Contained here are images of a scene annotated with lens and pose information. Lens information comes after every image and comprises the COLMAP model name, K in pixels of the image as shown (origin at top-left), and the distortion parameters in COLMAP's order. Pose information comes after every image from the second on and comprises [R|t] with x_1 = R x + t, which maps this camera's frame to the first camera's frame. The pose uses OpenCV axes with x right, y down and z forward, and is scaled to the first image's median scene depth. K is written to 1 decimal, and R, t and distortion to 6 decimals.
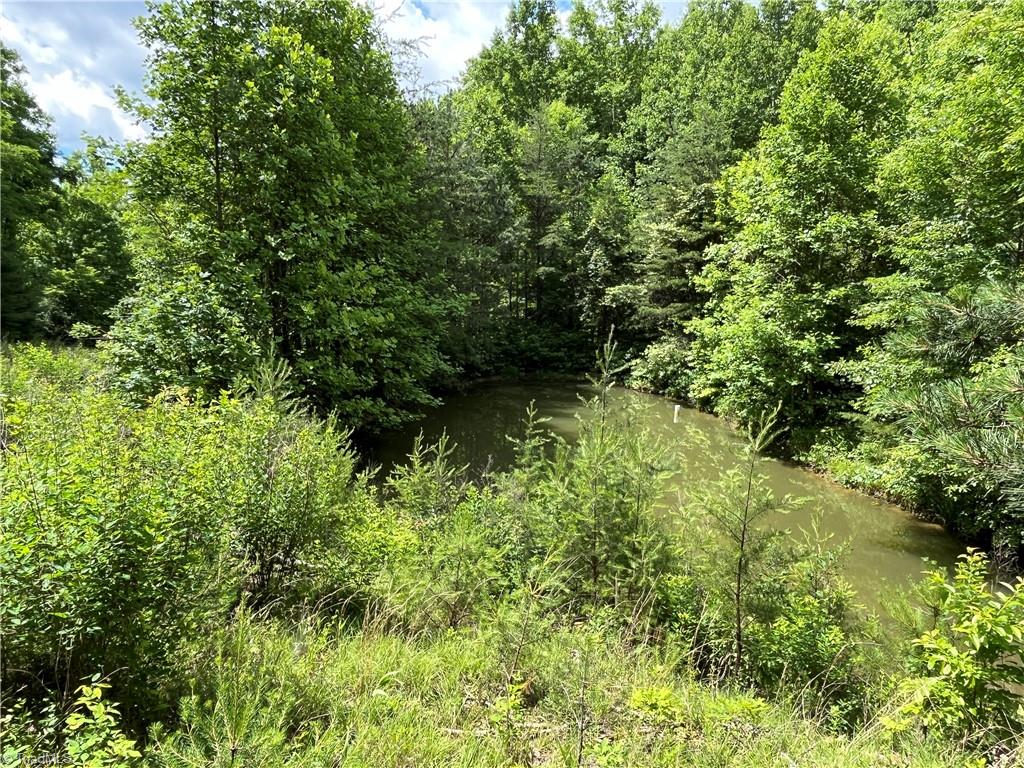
lens RADIAL K [[658.8, 0, 512.8], [0, 658.8, 389.1], [0, 0, 1]] dist [-0.004392, 0.007232]
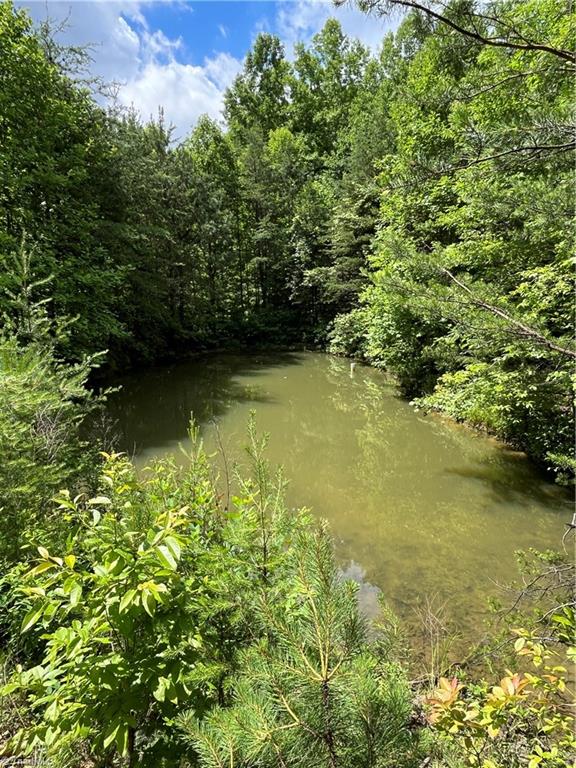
lens RADIAL K [[494.1, 0, 292.1], [0, 494.1, 382.8], [0, 0, 1]] dist [-0.004392, 0.007232]
pose [[0.999127, -0.036569, -0.020197, 0.131442], [0.037127, 0.998919, 0.027973, 0.025760], [0.019152, -0.028698, 0.999405, 0.088520]]
